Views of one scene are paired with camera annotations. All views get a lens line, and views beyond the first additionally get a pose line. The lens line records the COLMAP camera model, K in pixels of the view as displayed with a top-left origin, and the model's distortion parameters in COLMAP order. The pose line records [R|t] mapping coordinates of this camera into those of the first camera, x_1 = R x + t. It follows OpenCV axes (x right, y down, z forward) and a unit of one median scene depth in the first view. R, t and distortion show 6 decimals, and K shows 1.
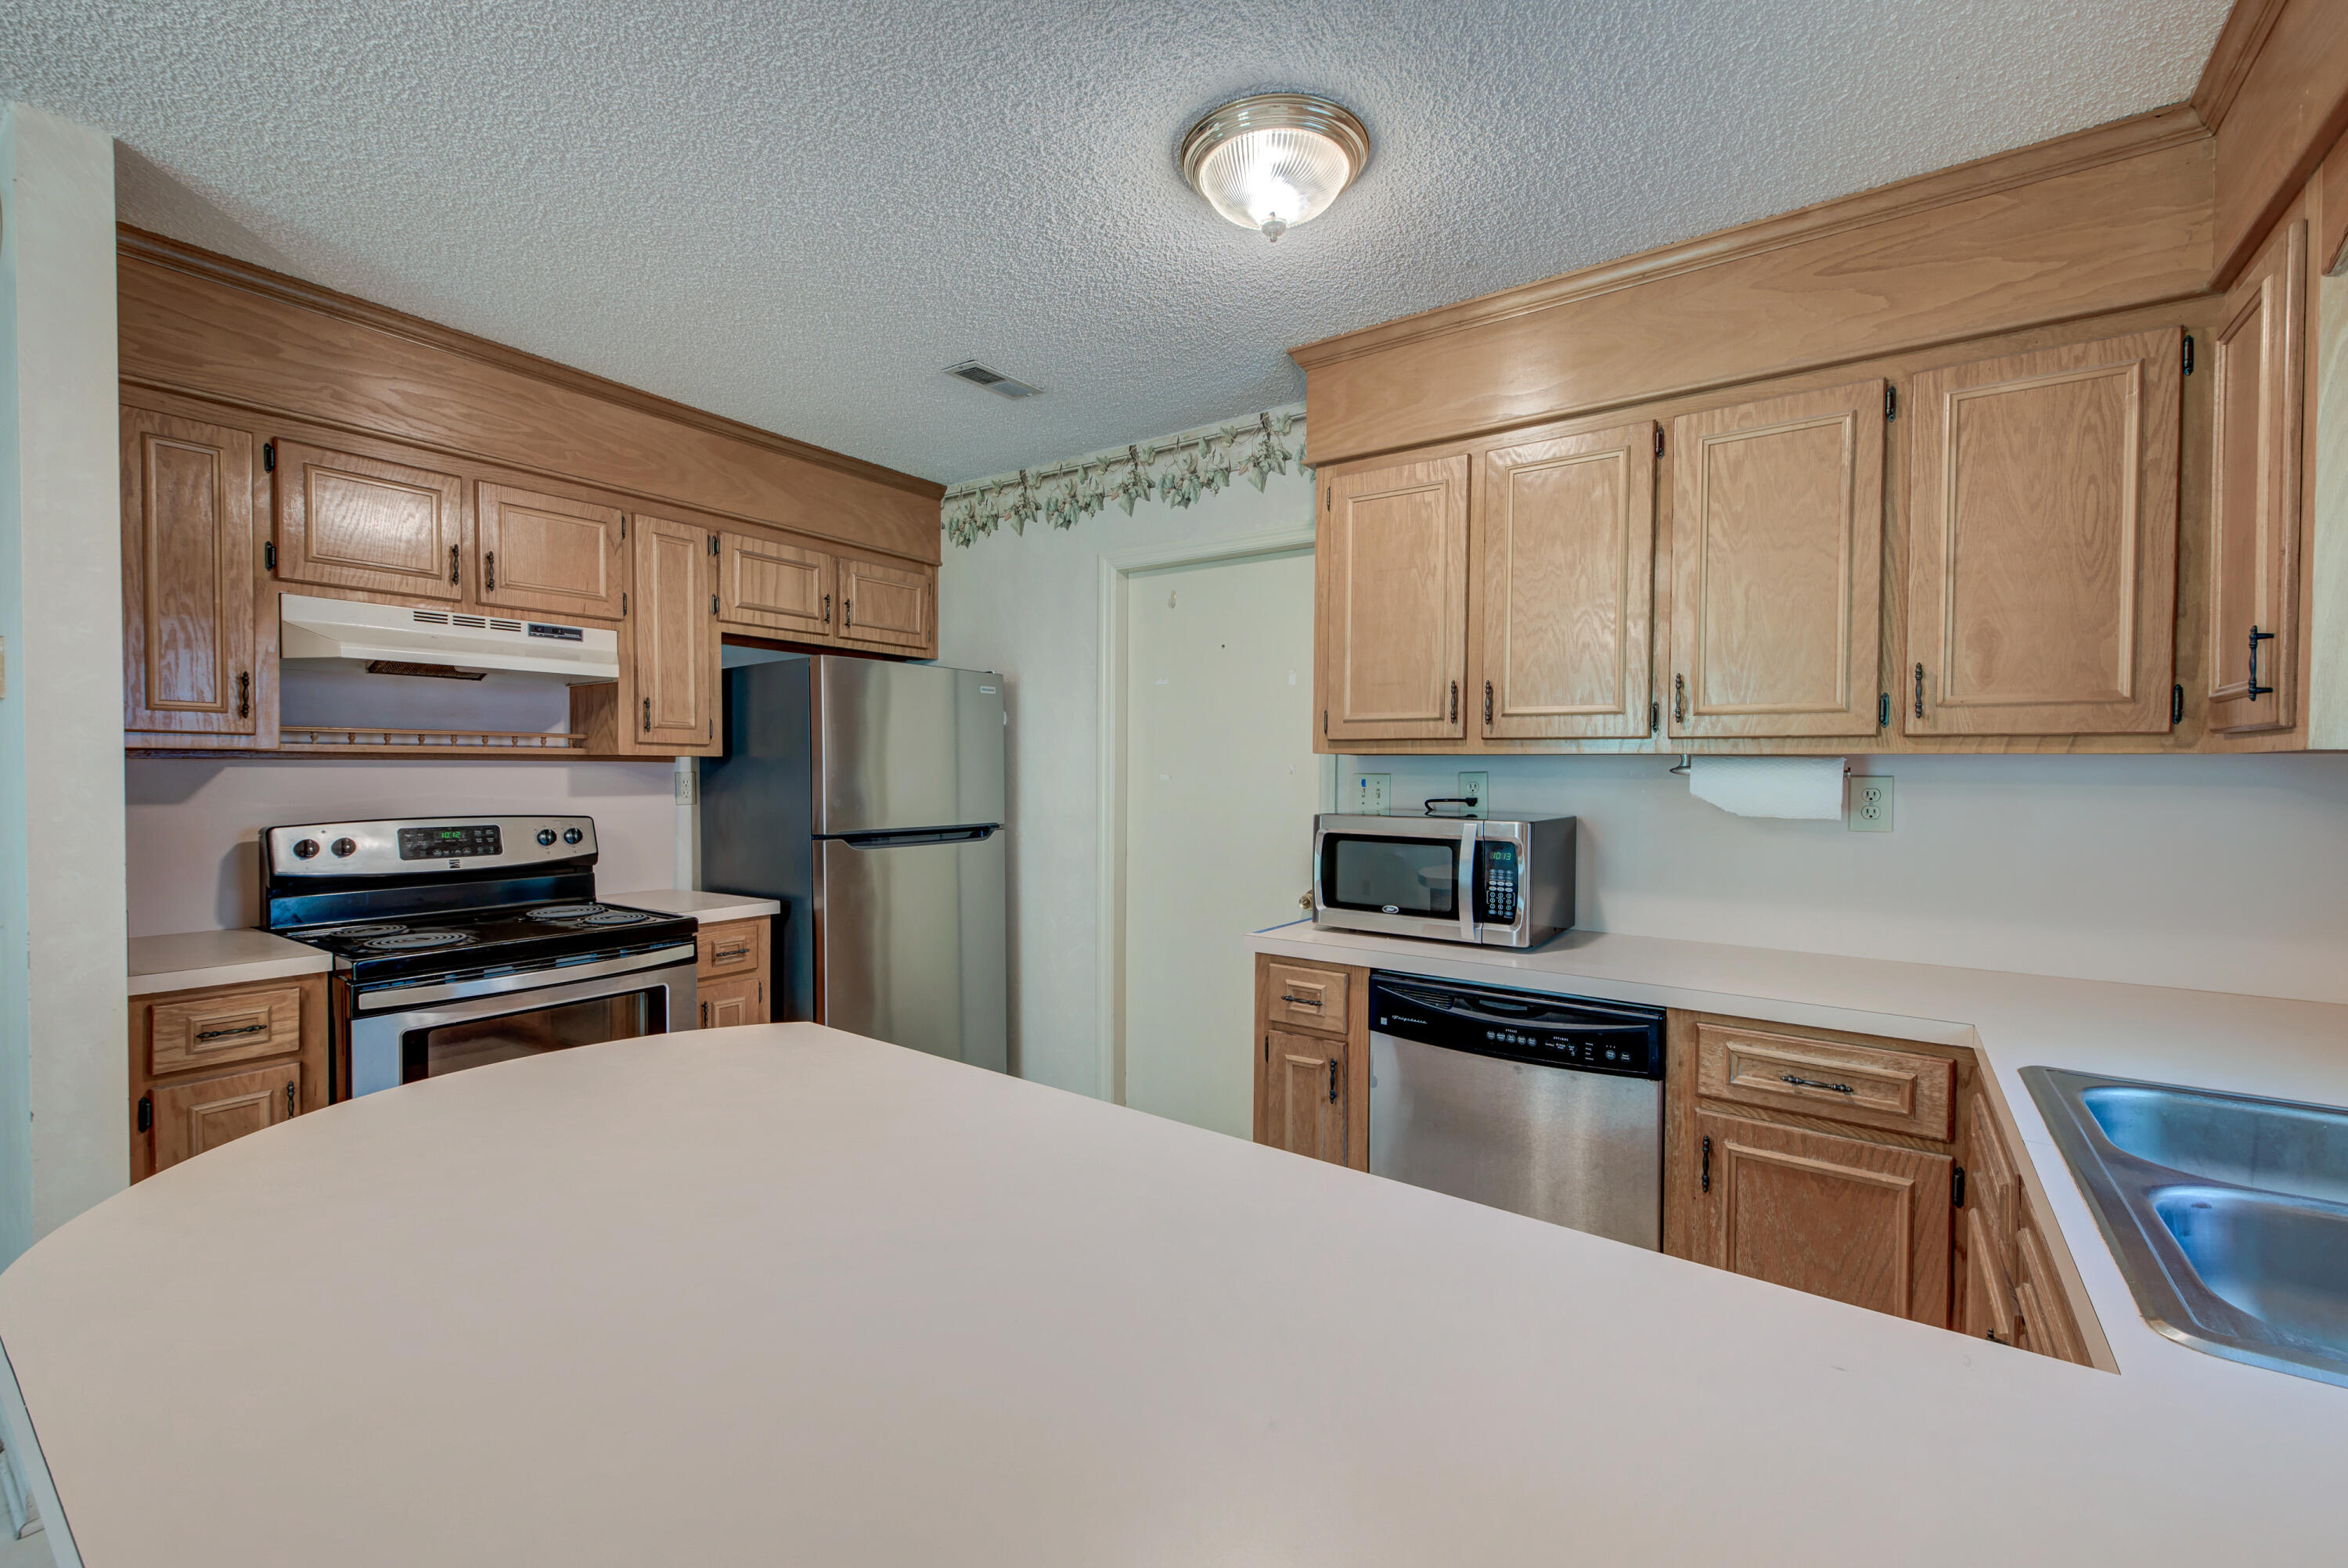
lens RADIAL K [[974.2, 0, 1172.8], [0, 974.2, 790.4], [0, 0, 1]] dist [-0.000336, -0.000977]
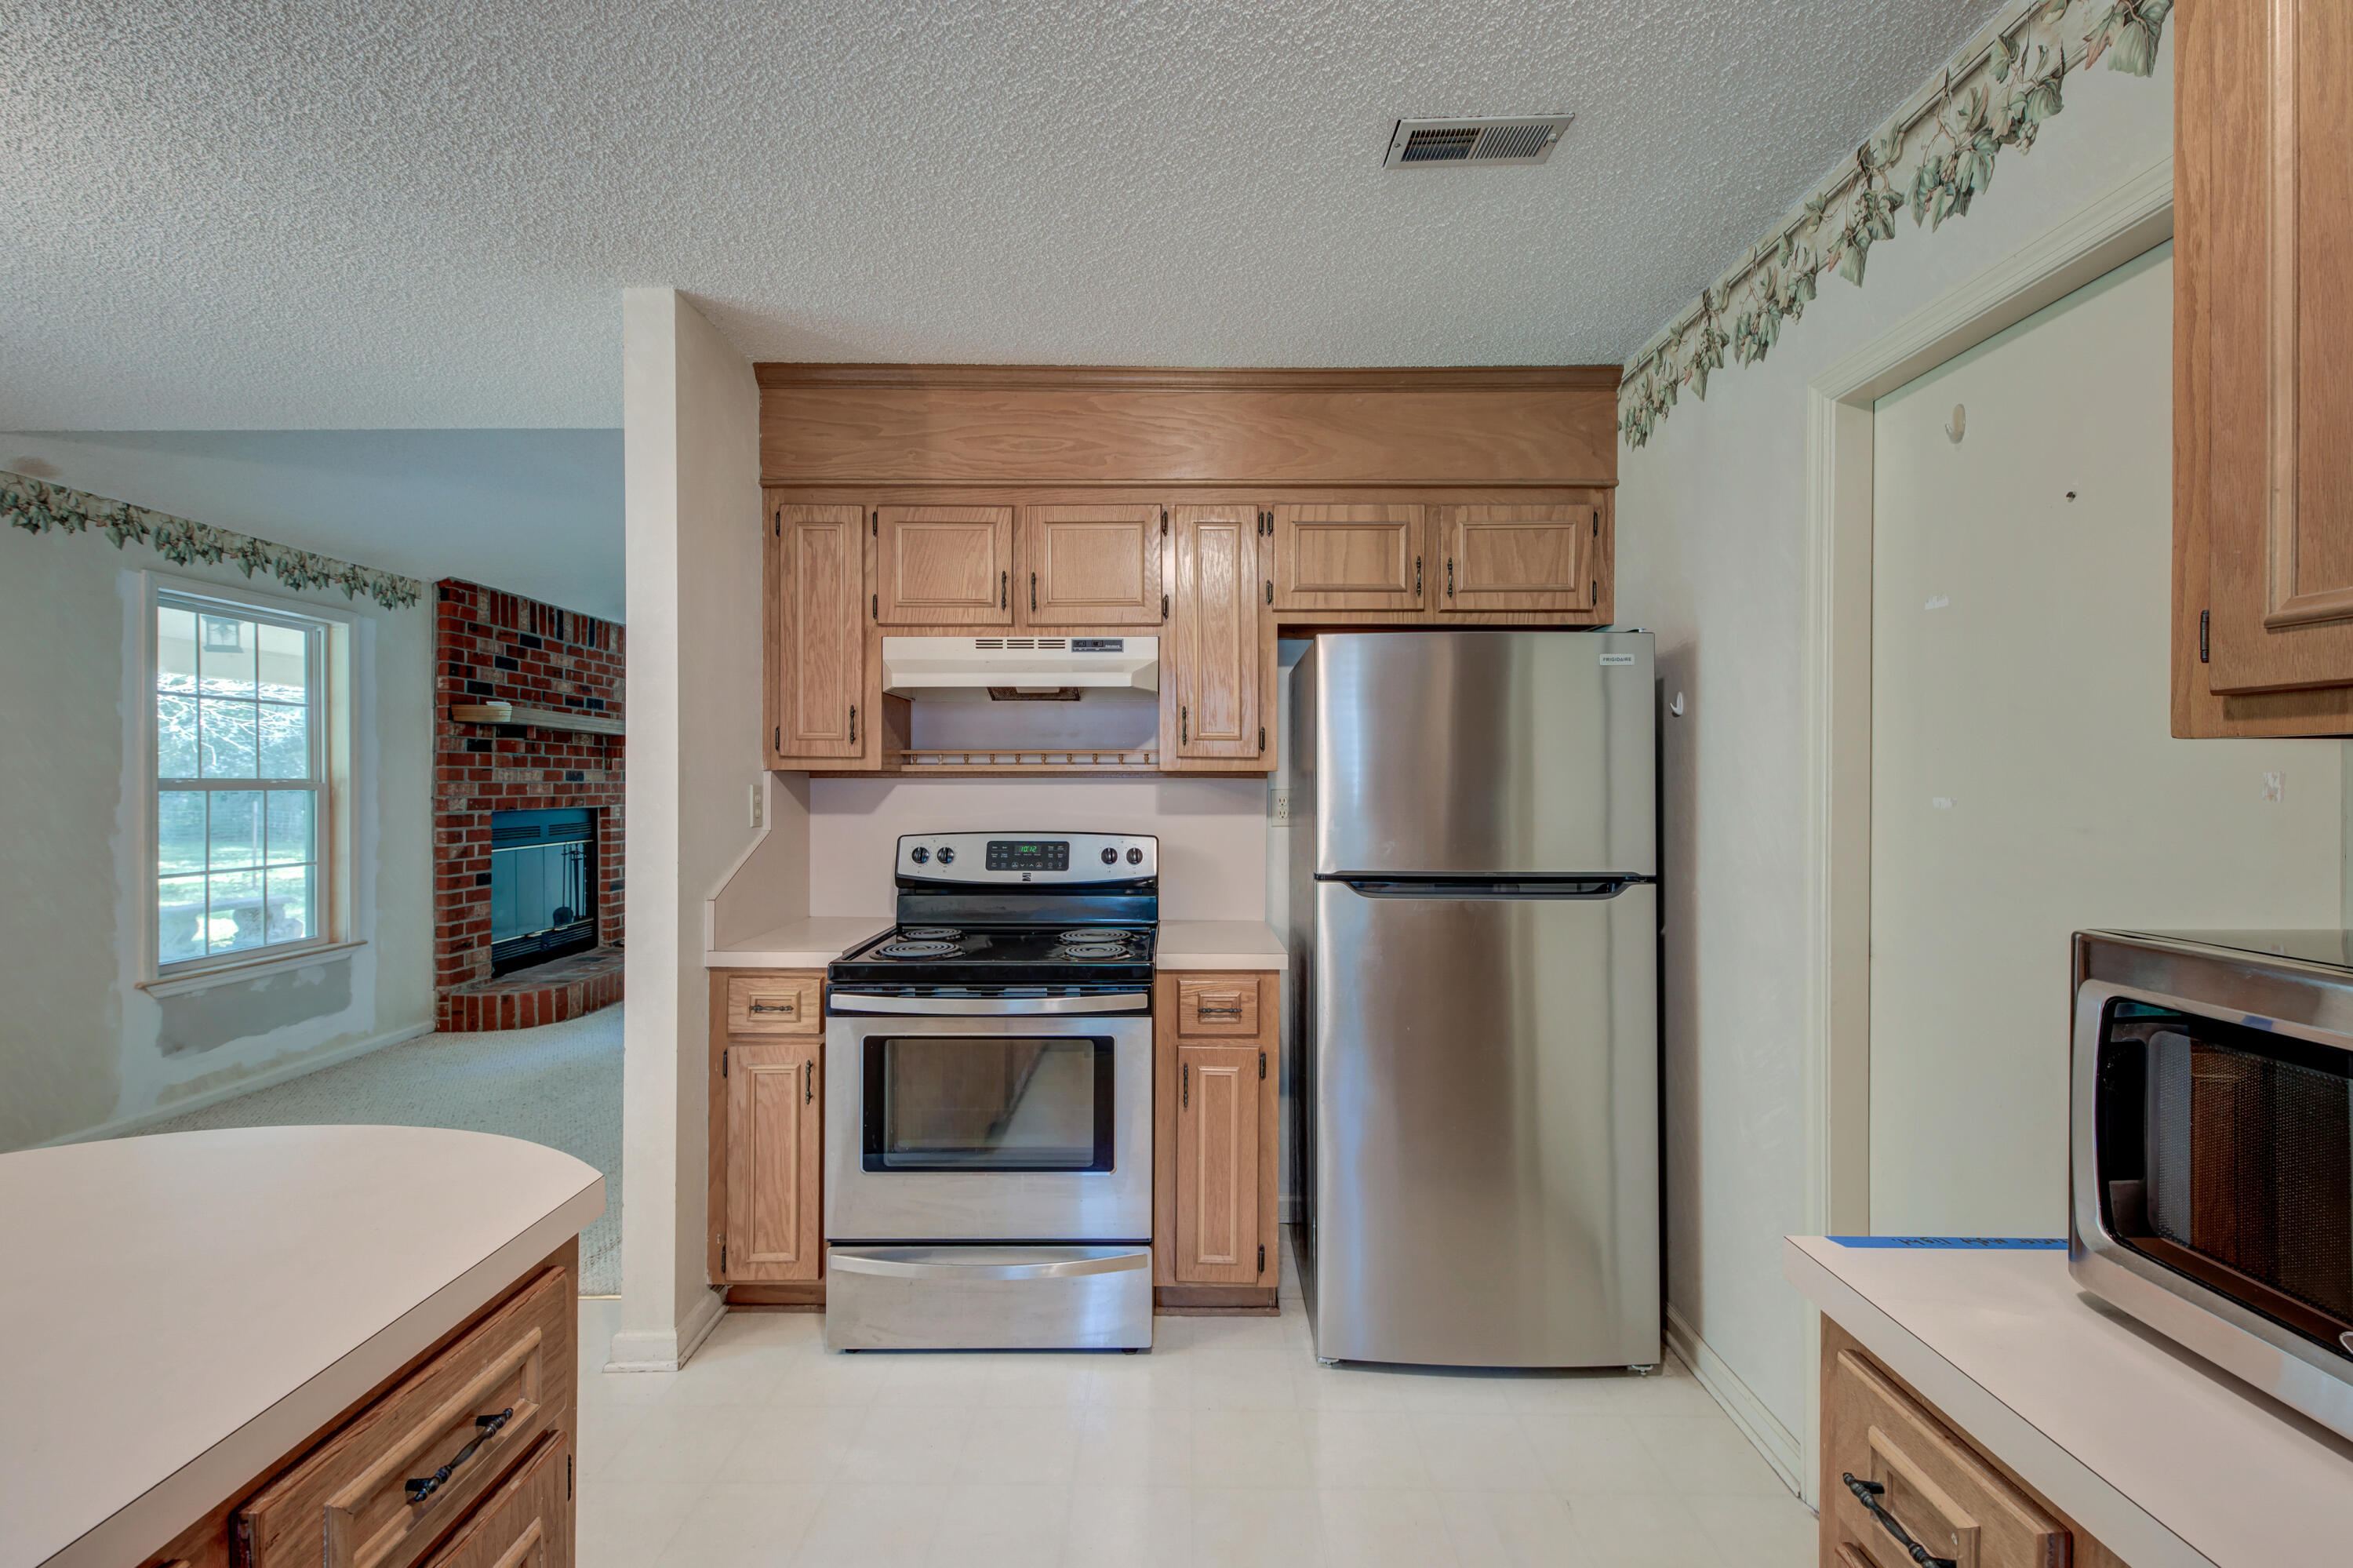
lens RADIAL K [[982.8, 0, 1176.5], [0, 982.8, 784.0], [0, 0, 1]] dist [0.015461, -0.009886]
pose [[0.566818, -0.002227, -0.823840, 0.221817], [-0.016277, 0.999771, -0.013901, -0.012212], [0.823682, 0.021289, 0.566652, 0.526059]]
